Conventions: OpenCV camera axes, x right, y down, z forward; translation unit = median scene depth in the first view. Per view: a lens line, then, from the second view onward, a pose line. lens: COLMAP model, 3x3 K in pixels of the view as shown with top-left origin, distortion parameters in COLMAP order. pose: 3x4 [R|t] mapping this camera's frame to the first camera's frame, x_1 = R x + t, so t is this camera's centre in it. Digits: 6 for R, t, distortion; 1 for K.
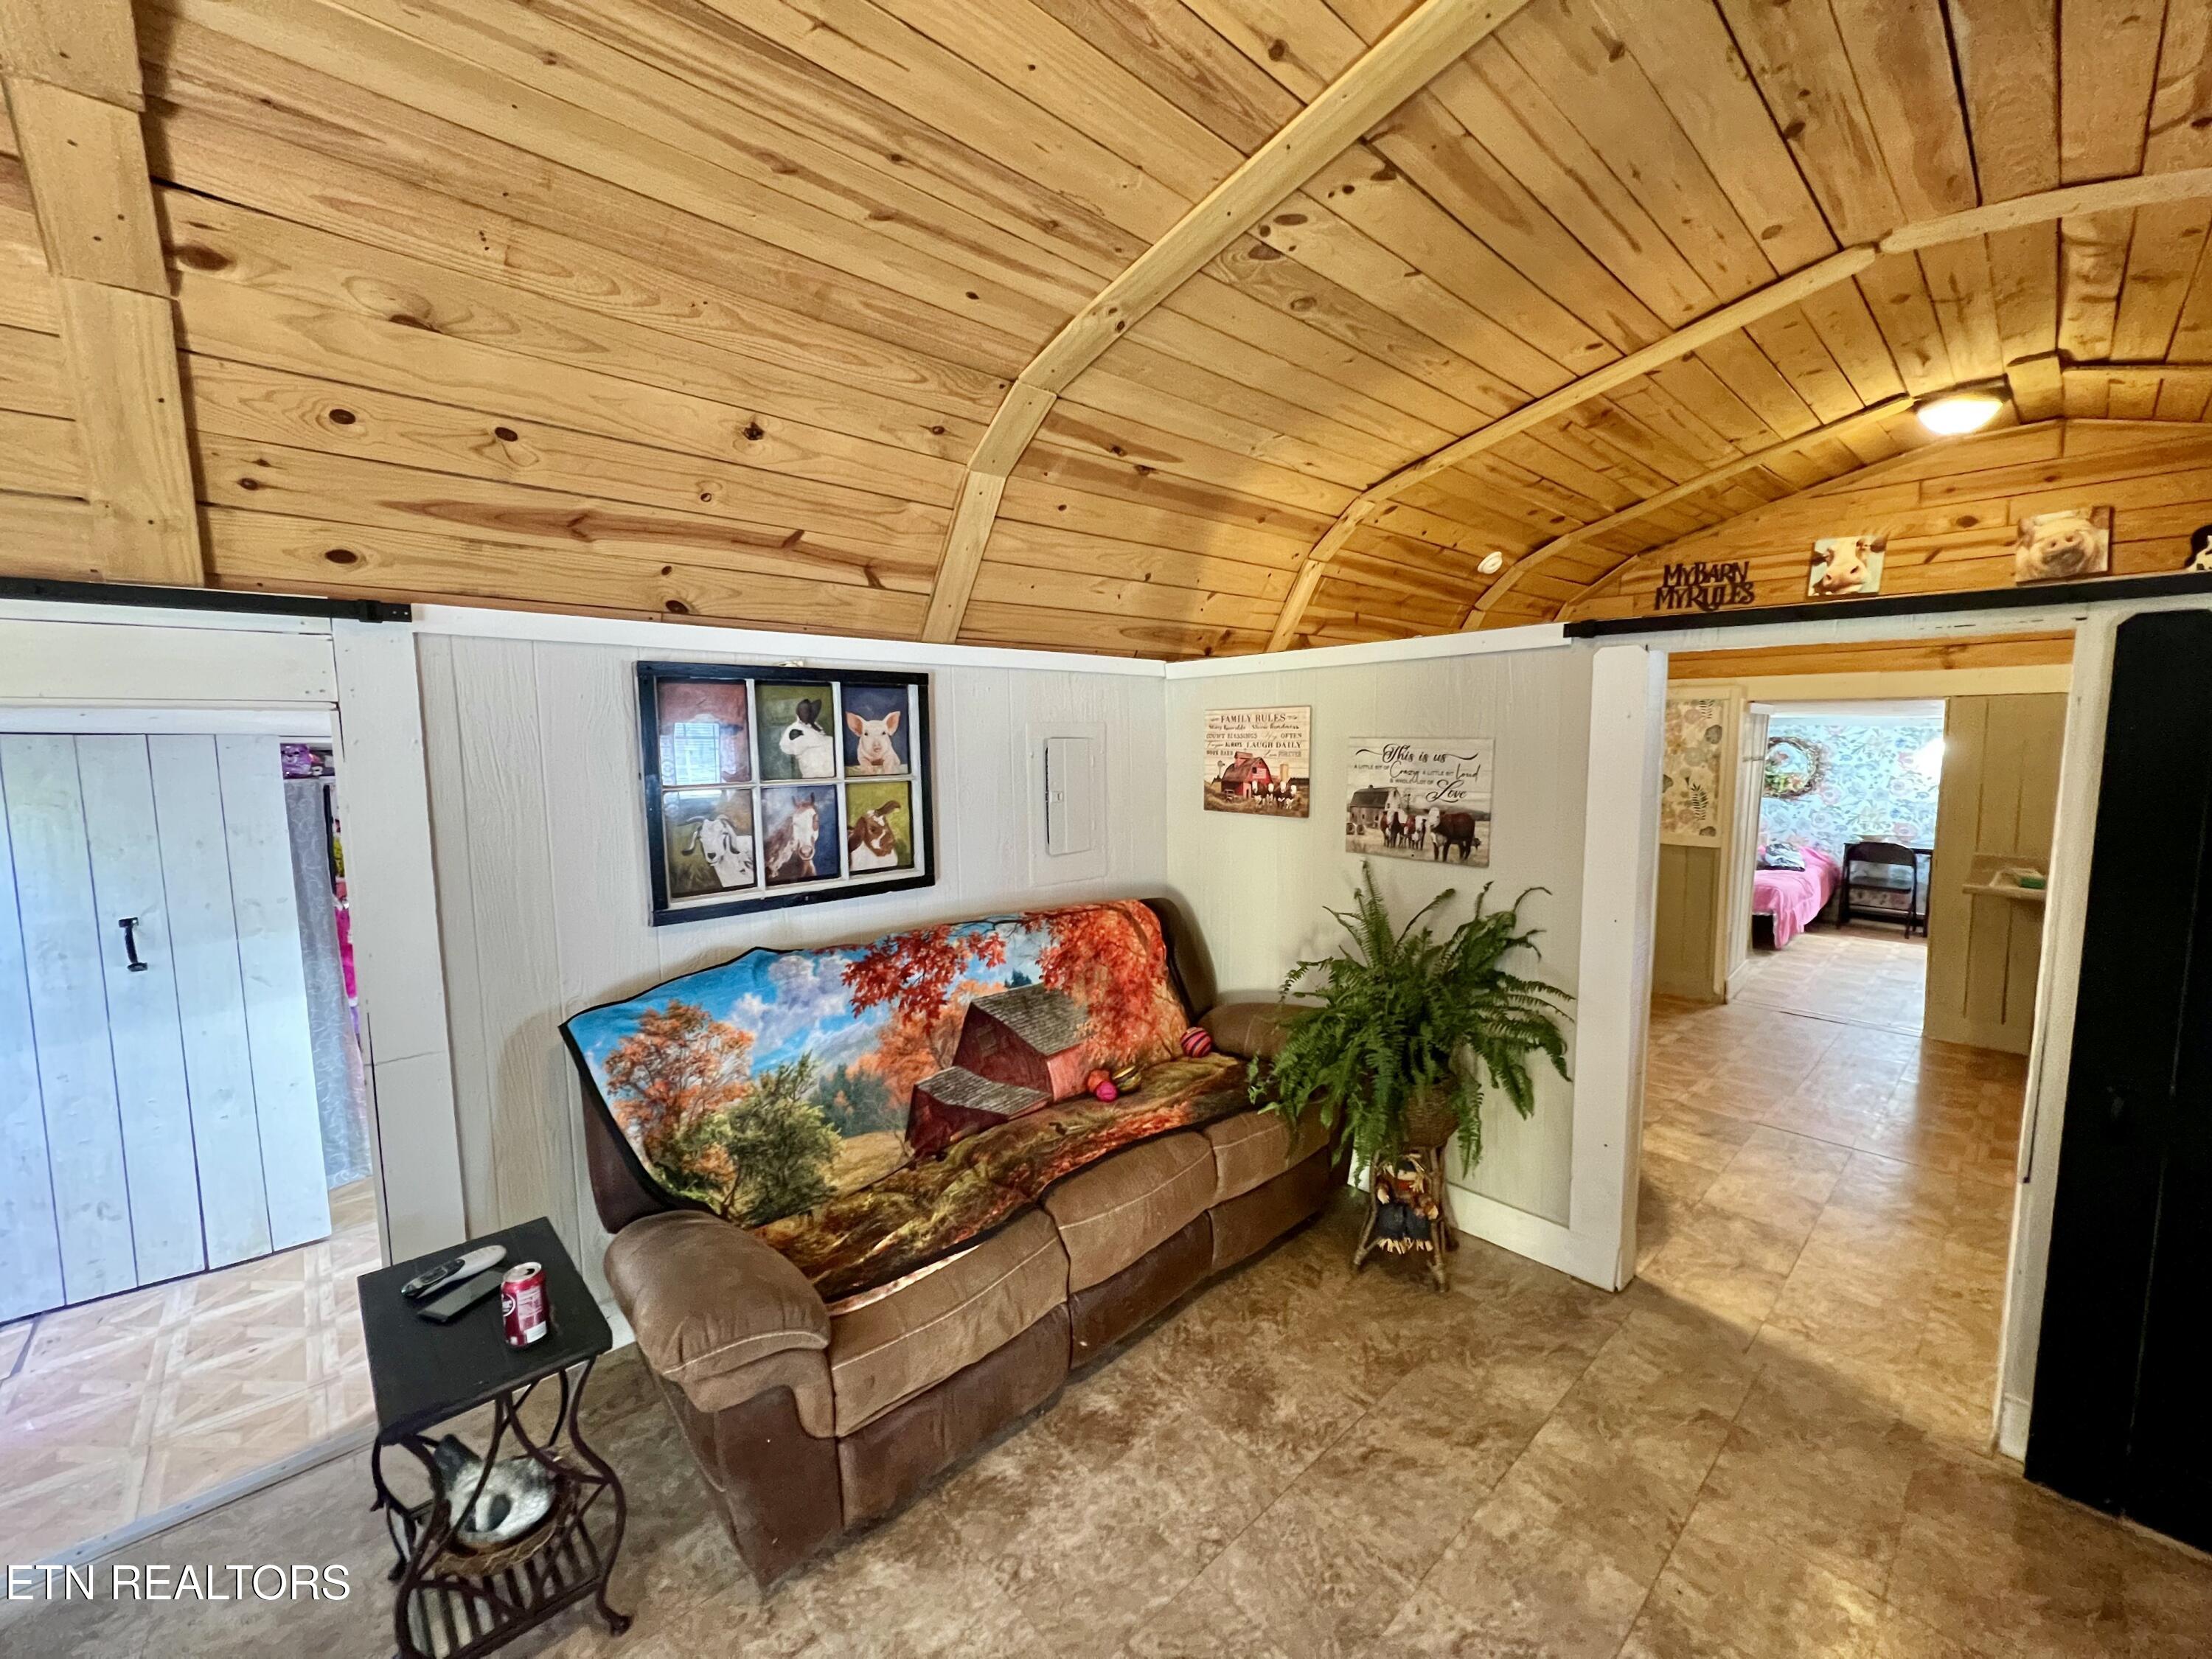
lens RADIAL K [[886.8, 0, 1103.4], [0, 886.8, 818.1], [0, 0, 1]] dist [0.000193, 0.000013]
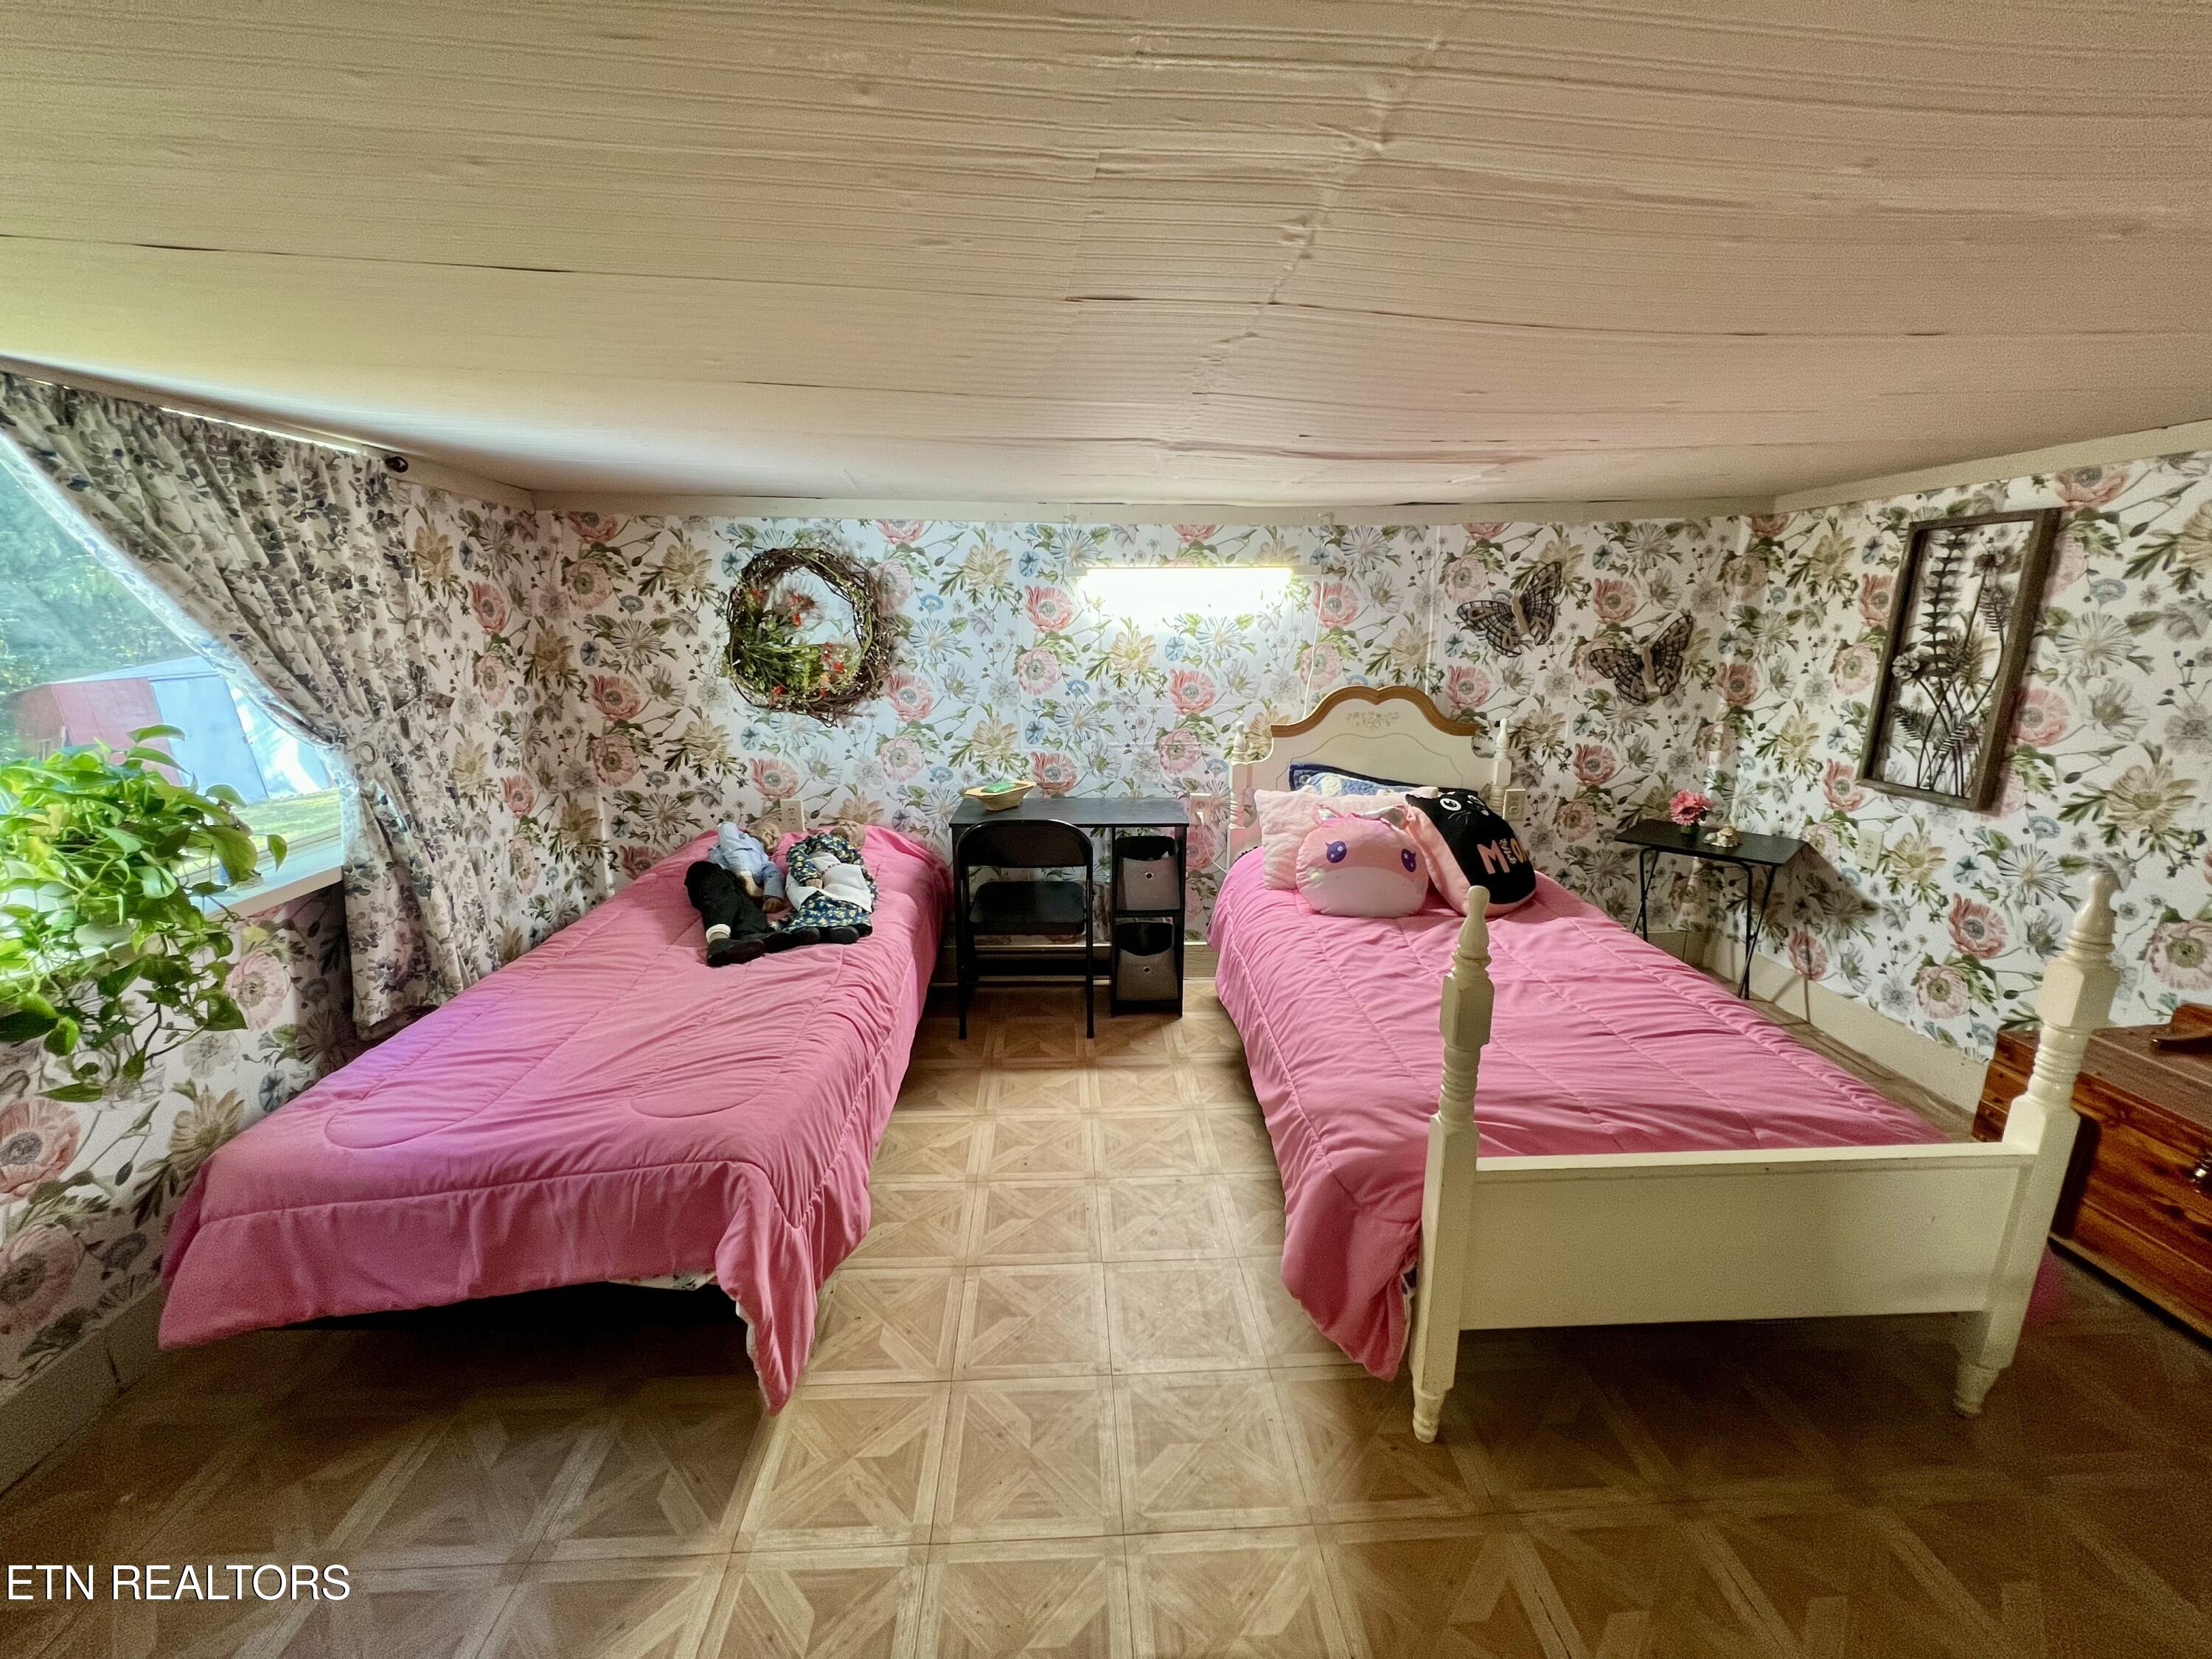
lens RADIAL K [[890.2, 0, 1108.9], [0, 890.2, 824.2], [0, 0, 1]] dist [-0.000218, -0.000001]
pose [[0.641261, -0.182998, 0.745182, 0.563254], [0.076251, 0.981536, 0.175423, -0.033930], [-0.763525, -0.055671, 0.643374, 0.665393]]
